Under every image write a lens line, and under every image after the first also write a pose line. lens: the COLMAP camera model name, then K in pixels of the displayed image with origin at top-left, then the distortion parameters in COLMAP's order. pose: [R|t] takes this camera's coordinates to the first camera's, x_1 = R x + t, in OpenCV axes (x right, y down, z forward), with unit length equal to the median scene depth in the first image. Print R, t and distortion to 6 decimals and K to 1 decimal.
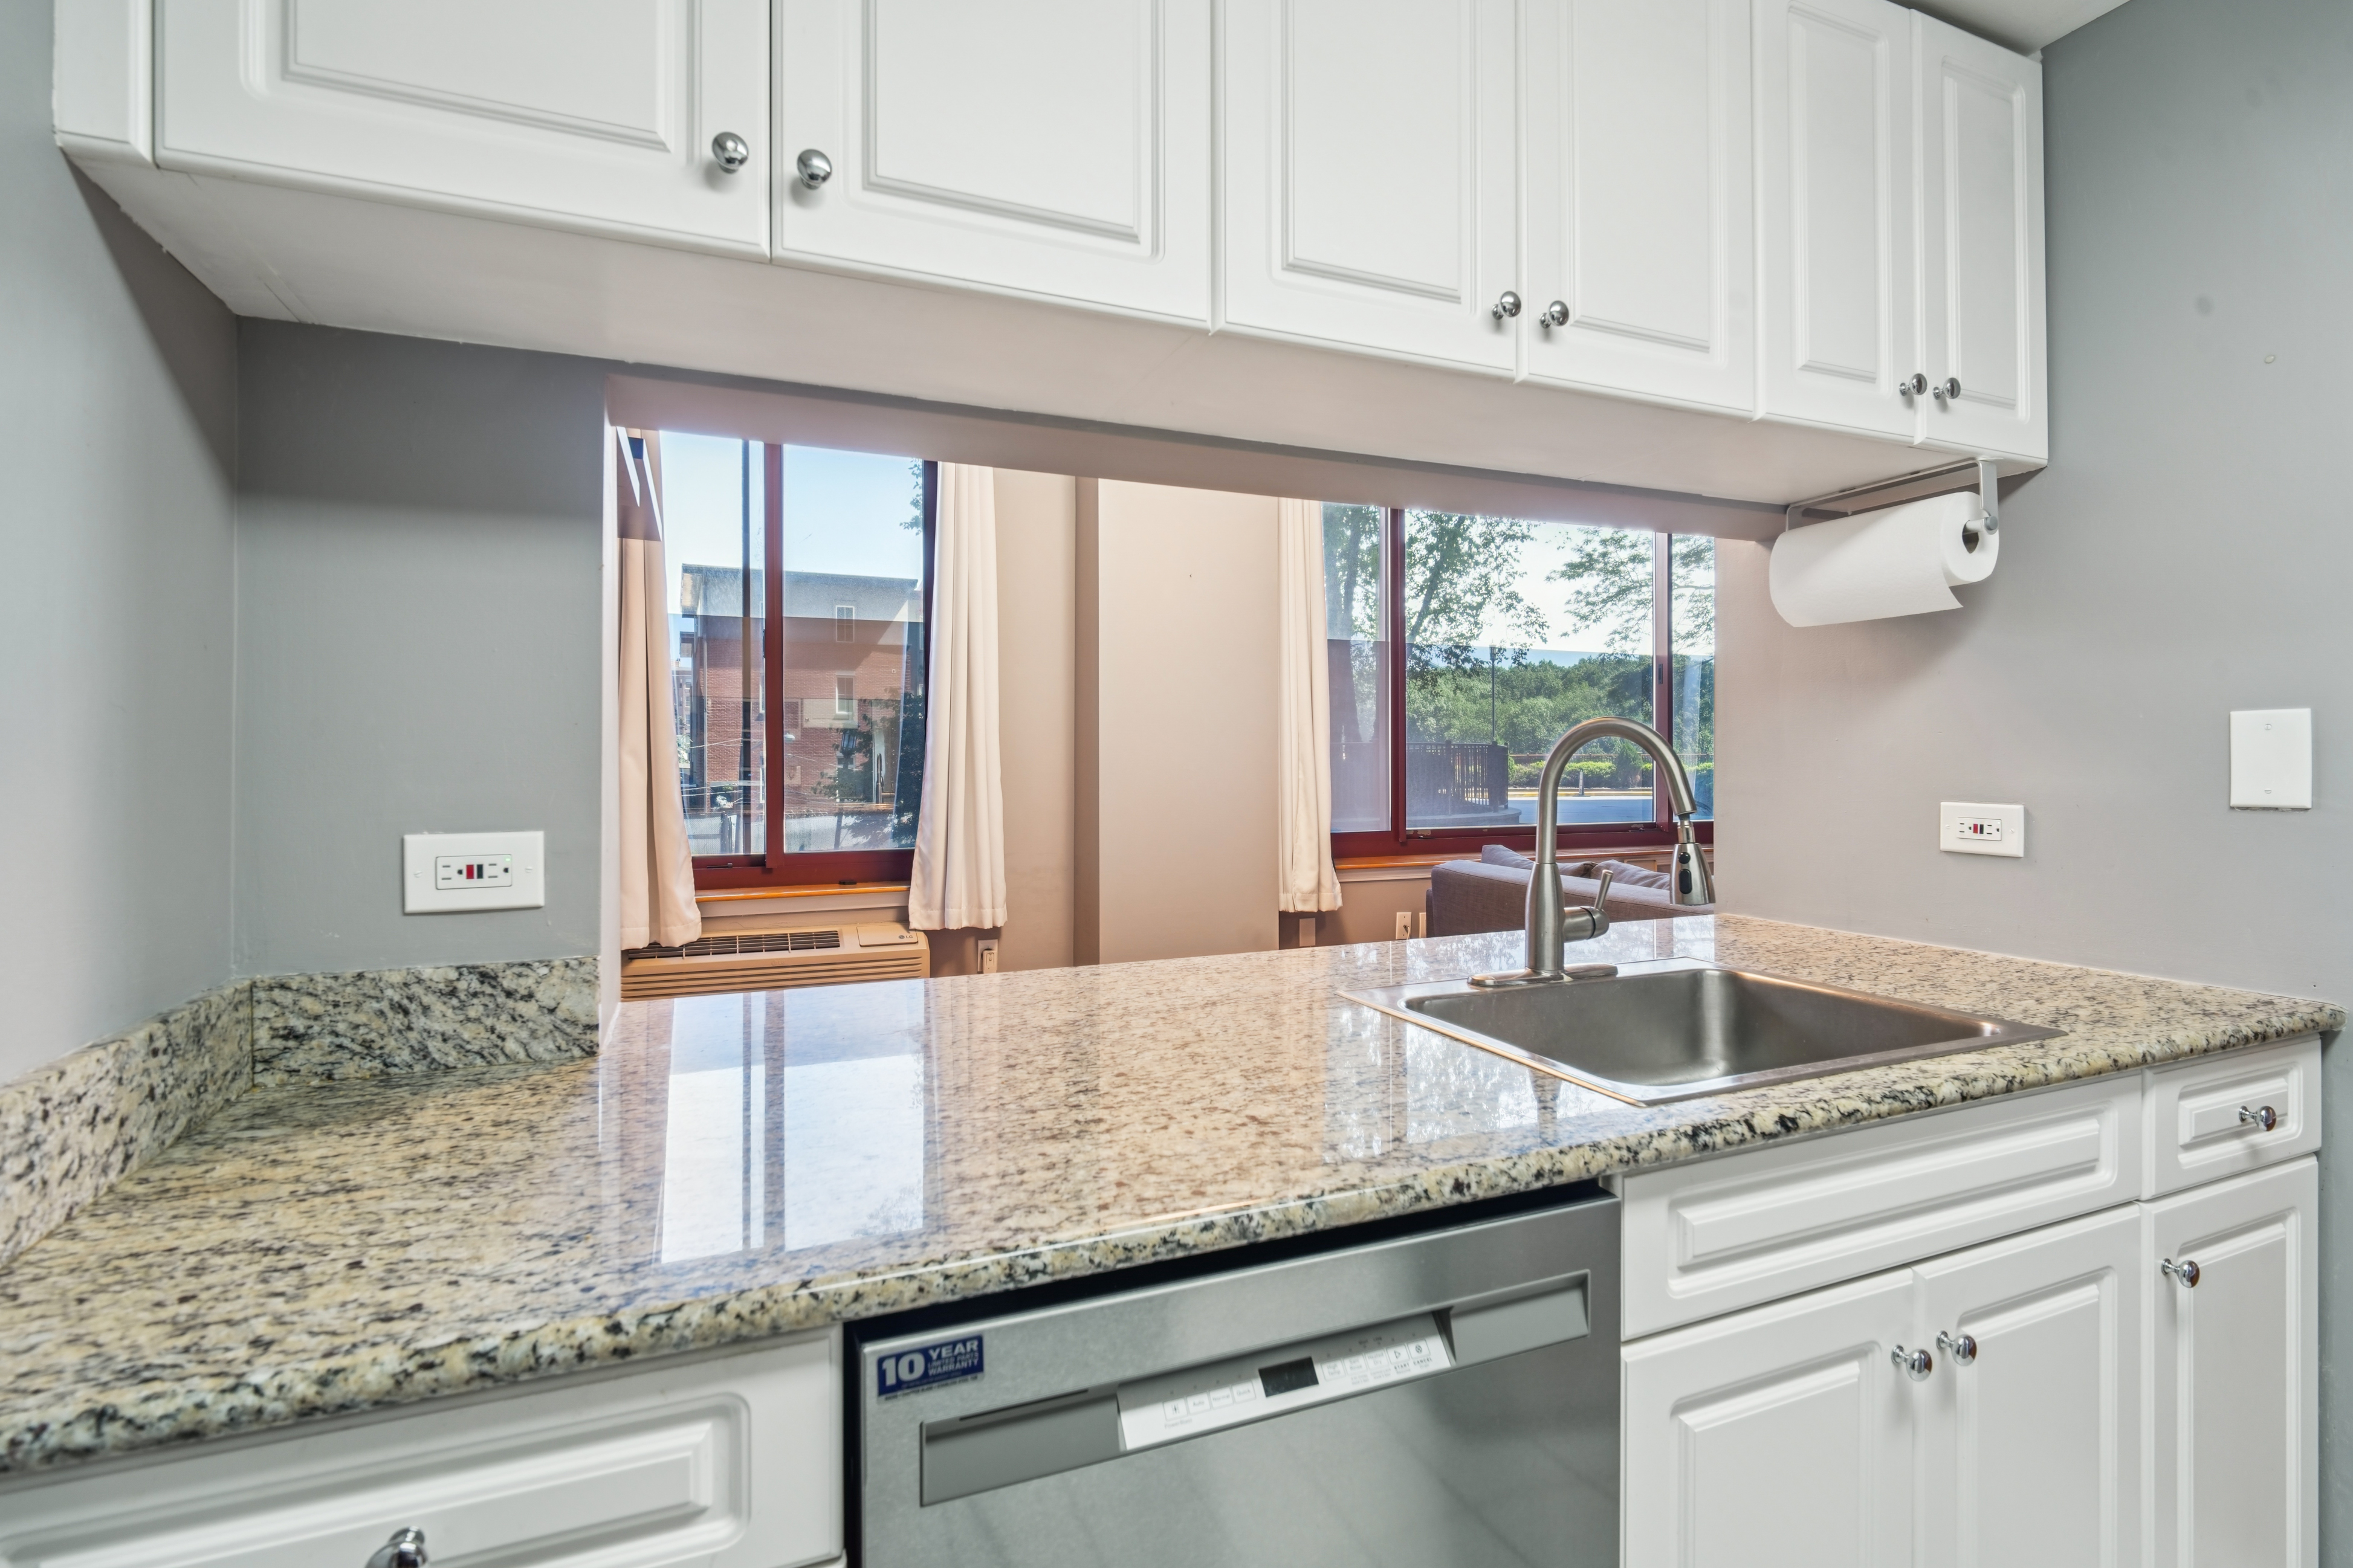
lens RADIAL K [[1111.8, 0, 1210.6], [0, 1111.8, 741.1], [0, 0, 1]] dist [-0.001667, -0.002525]
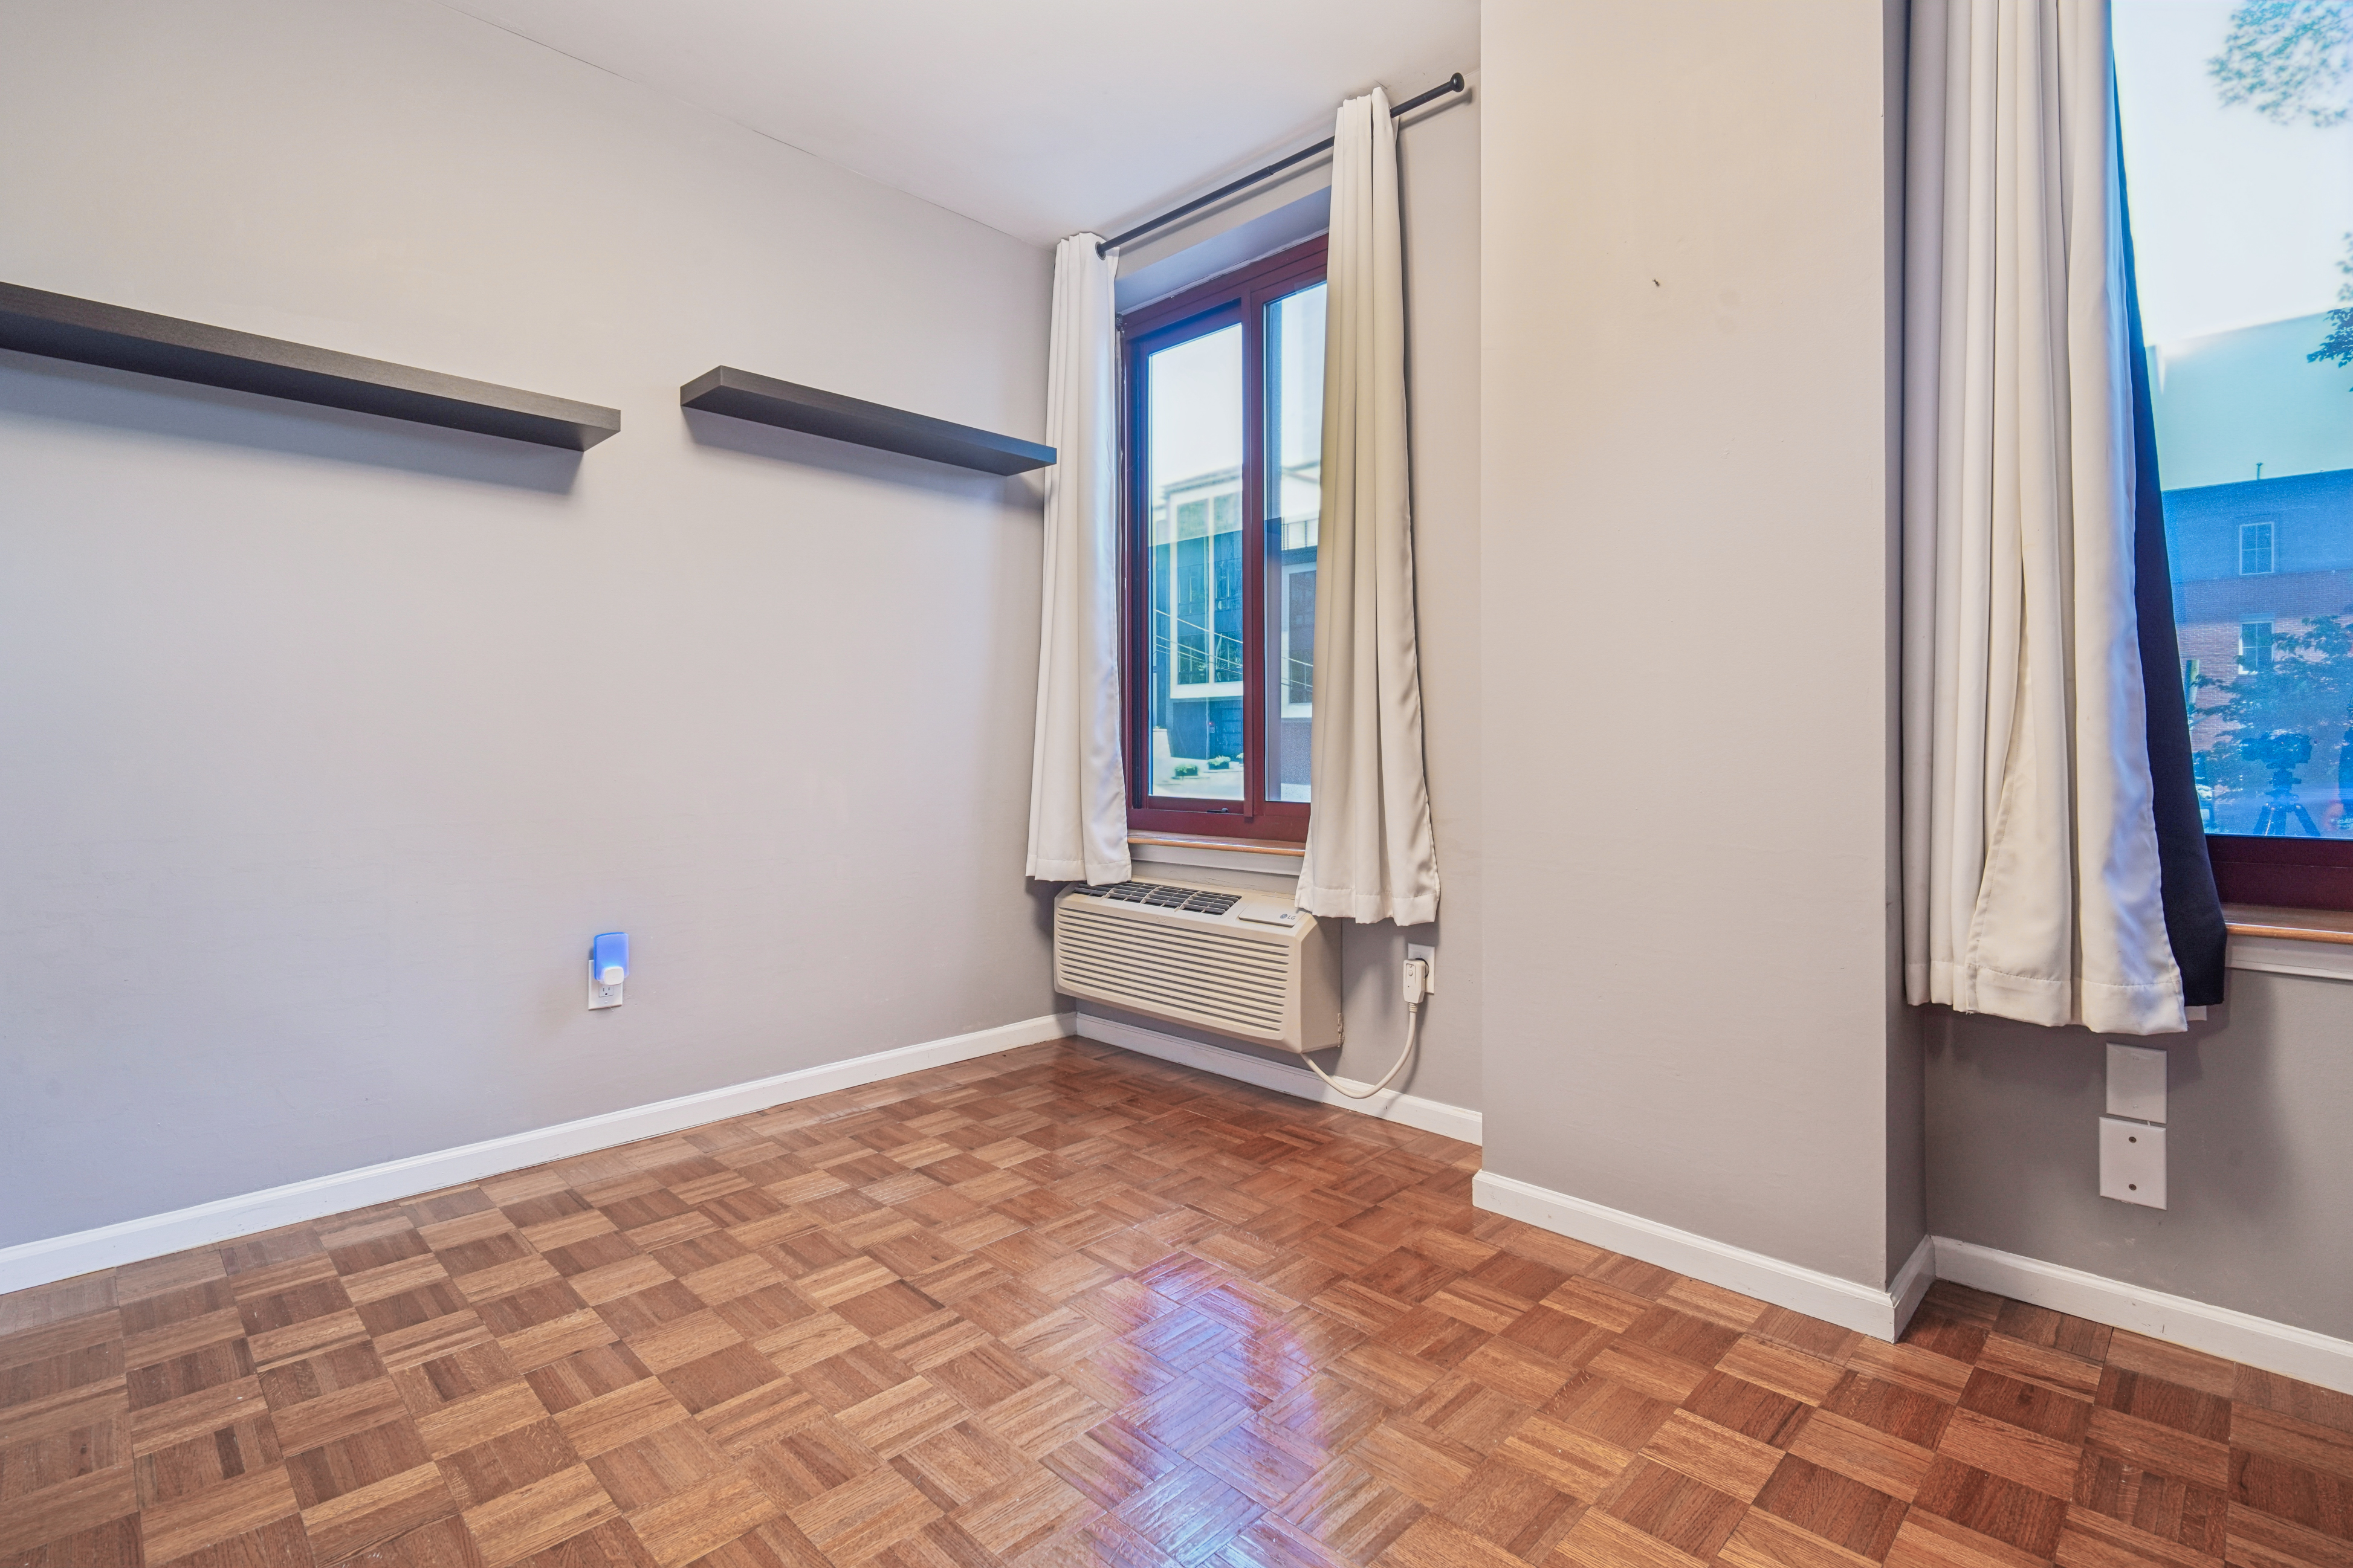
lens RADIAL K [[1111.8, 0, 1176.5], [0, 1111.8, 755.6], [0, 0, 1]] dist [-0.001667, -0.002525]
pose [[0.368953, 0.007762, -0.929416, 1.066406], [0.011633, 0.999848, 0.012968, 0.141372], [0.929375, -0.015596, 0.368806, 1.679097]]
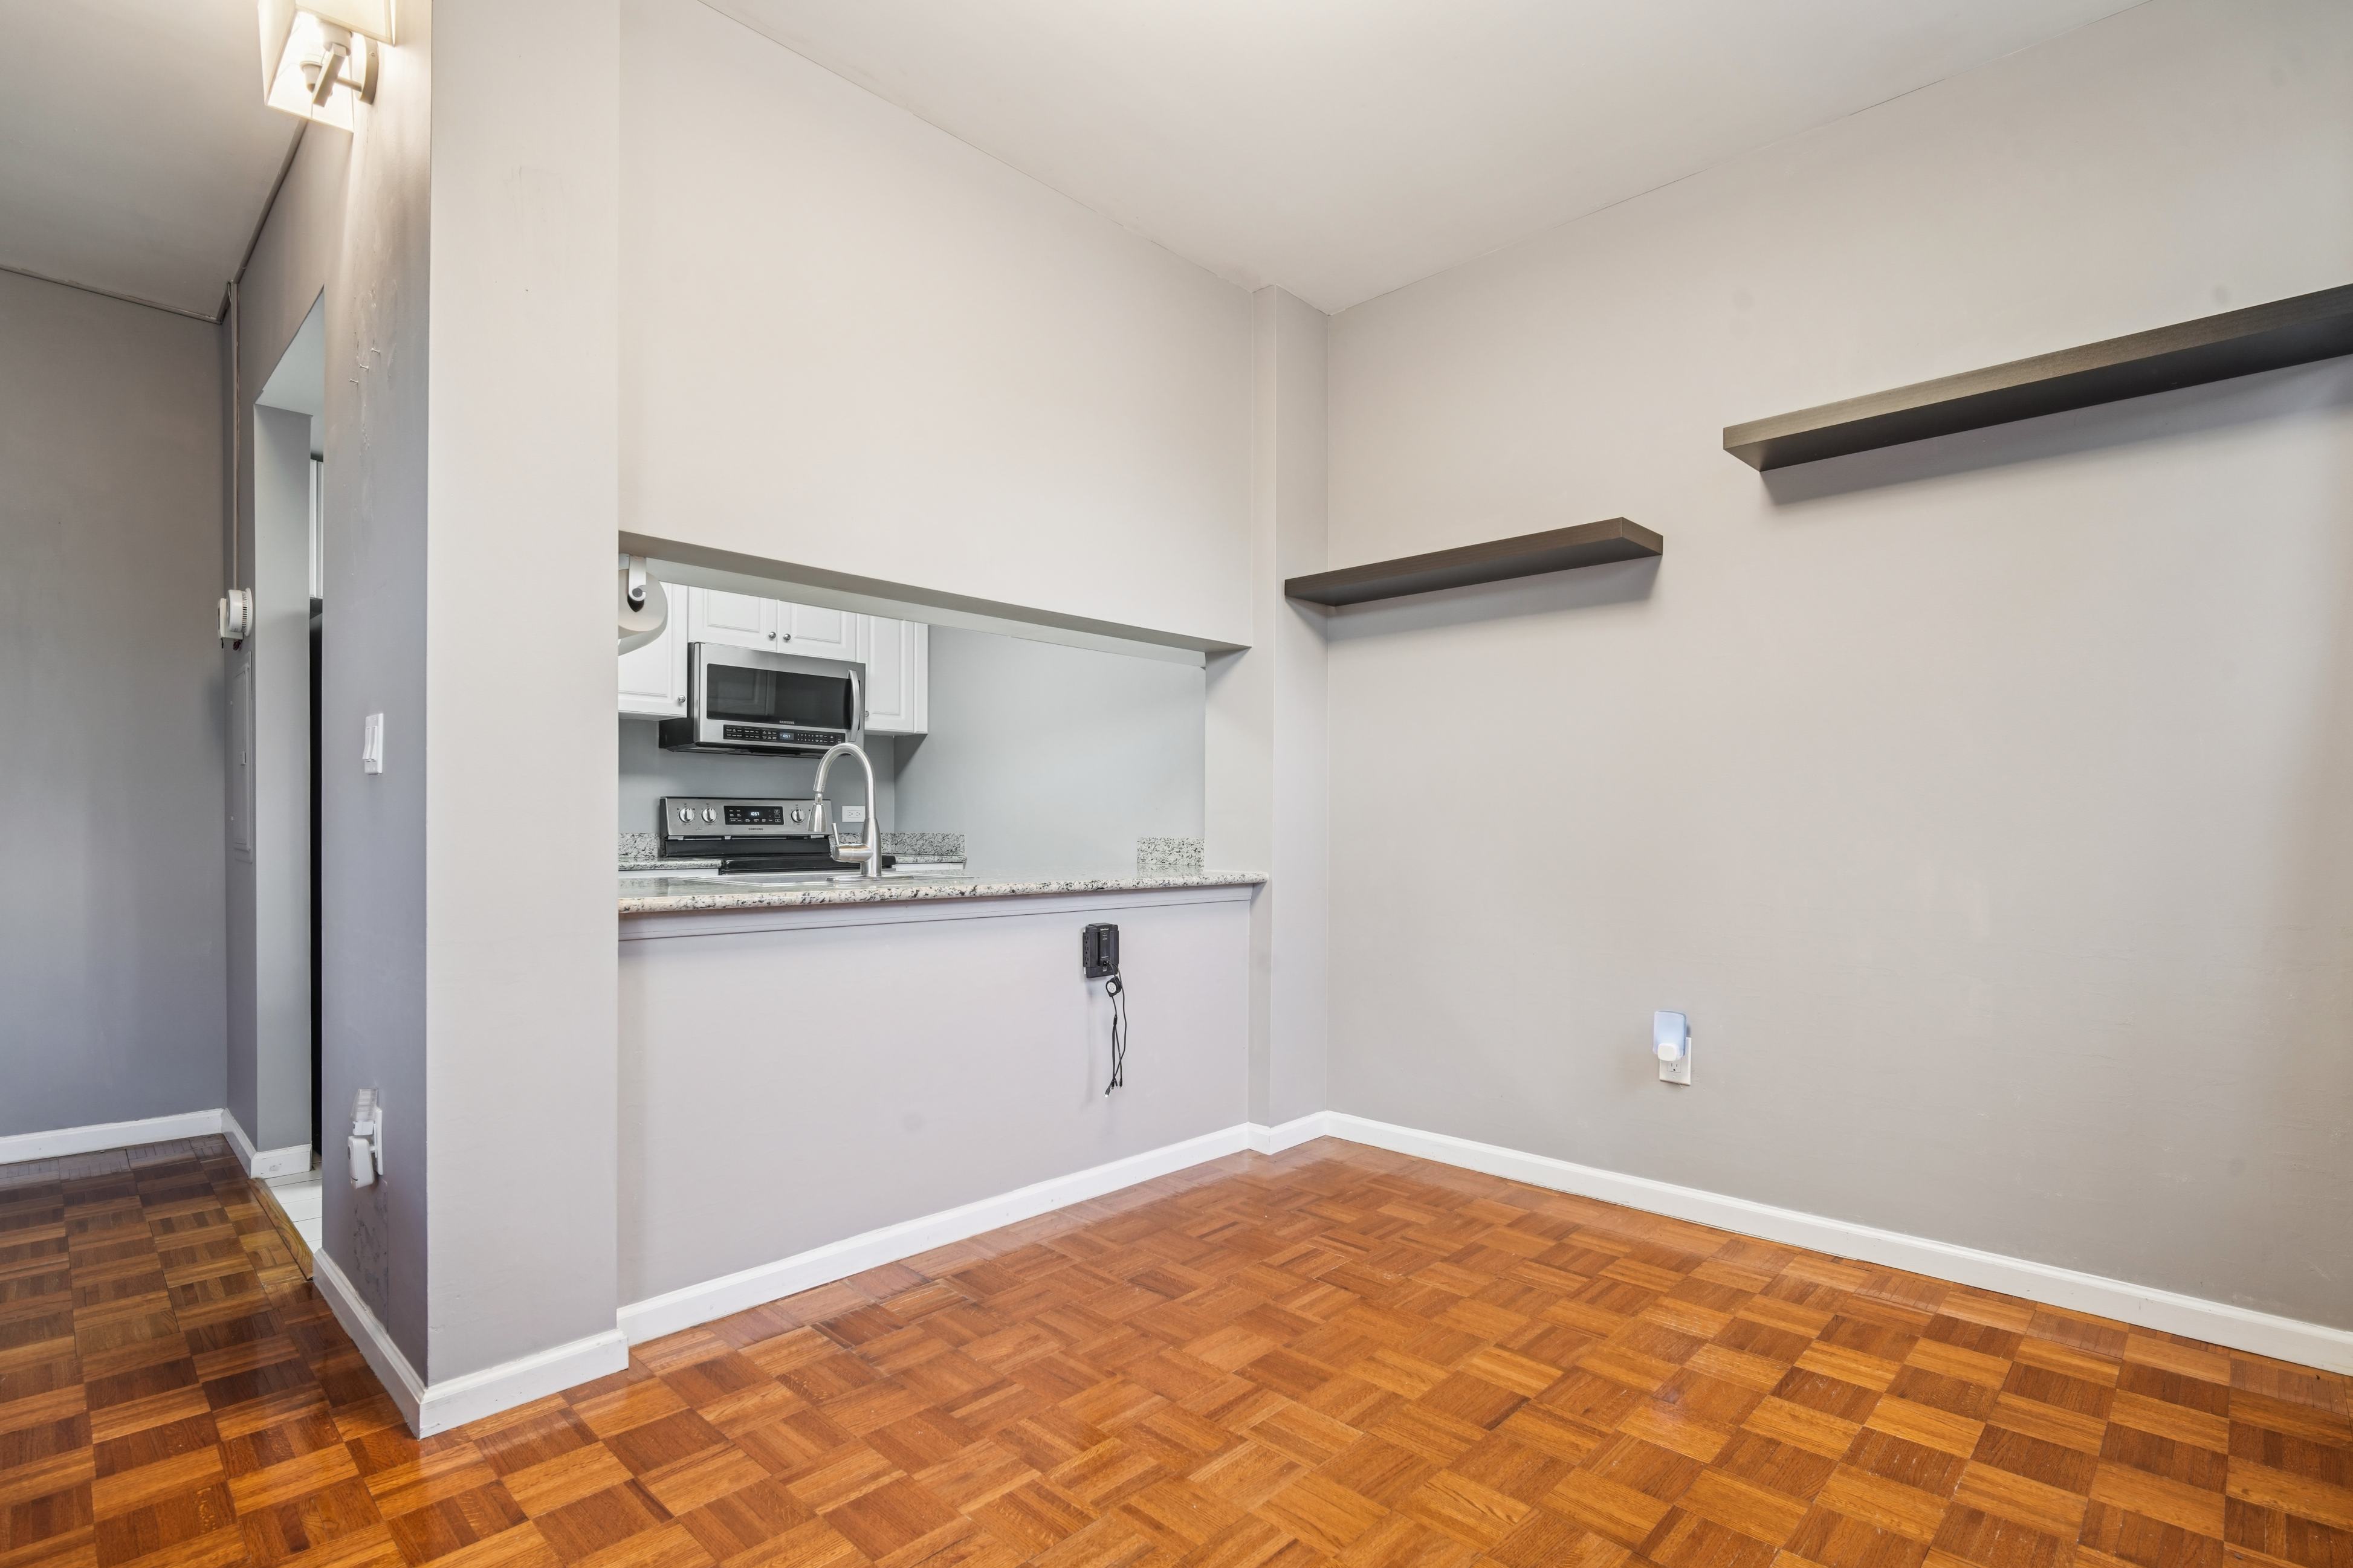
lens RADIAL K [[1111.8, 0, 1157.3], [0, 1111.8, 832.7], [0, 0, 1]] dist [-0.001667, -0.002525]
pose [[-0.930344, 0.000969, -0.366686, 0.555118], [0.003176, 0.999980, -0.005416, 0.148282], [0.366673, -0.006204, -0.930329, 2.891150]]
